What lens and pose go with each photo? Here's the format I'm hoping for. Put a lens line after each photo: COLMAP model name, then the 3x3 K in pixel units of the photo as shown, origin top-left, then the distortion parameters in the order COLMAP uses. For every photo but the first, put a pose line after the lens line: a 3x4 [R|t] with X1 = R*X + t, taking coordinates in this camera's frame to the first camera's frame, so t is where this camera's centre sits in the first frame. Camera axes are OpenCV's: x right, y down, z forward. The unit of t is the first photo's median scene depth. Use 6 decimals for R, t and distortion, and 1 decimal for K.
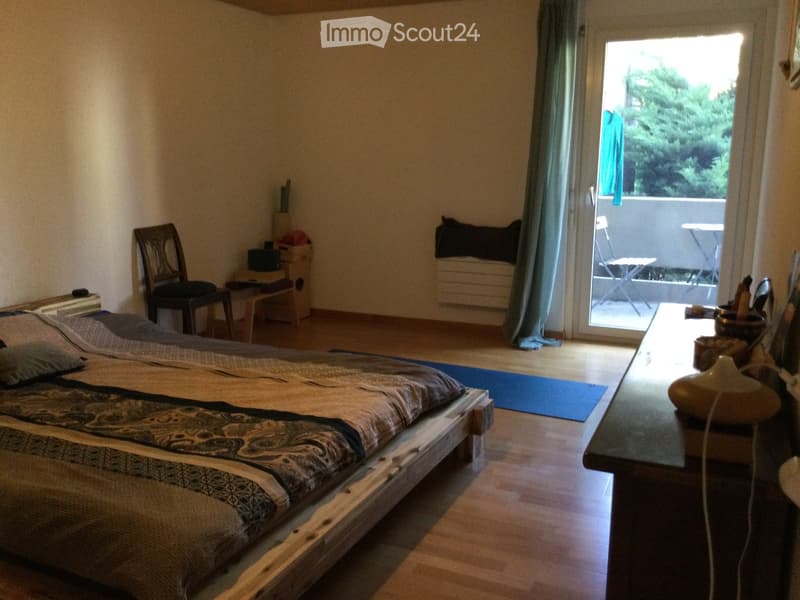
lens RADIAL K [[717.9, 0, 400.0], [0, 717.9, 300.0], [0, 0, 1]] dist [0.008866, -0.024195]
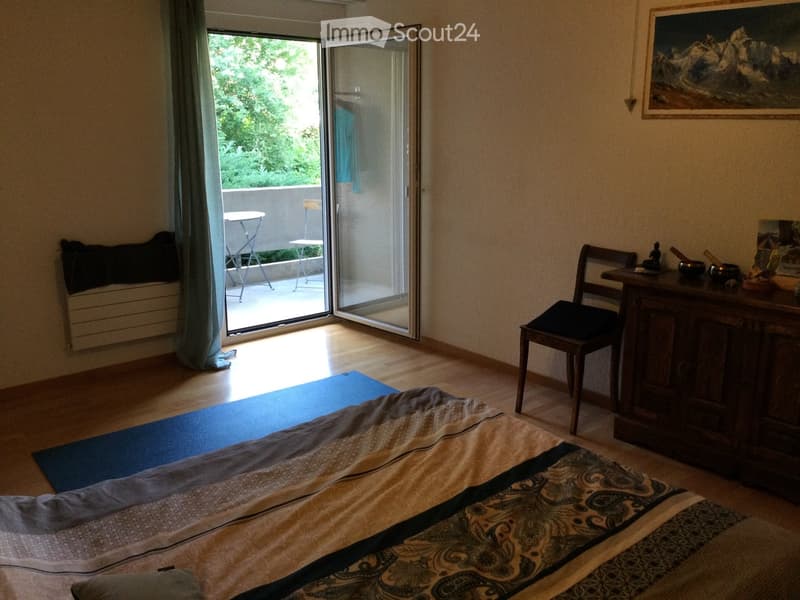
lens RADIAL K [[724.2, 0, 421.1], [0, 724.2, 300.9], [0, 0, 1]] dist [0.124087, -0.004252]
pose [[0.447498, -0.224328, 0.865692, -0.972028], [0.188509, 0.969938, 0.153896, -0.215219], [-0.874191, 0.094322, 0.476333, 0.624130]]
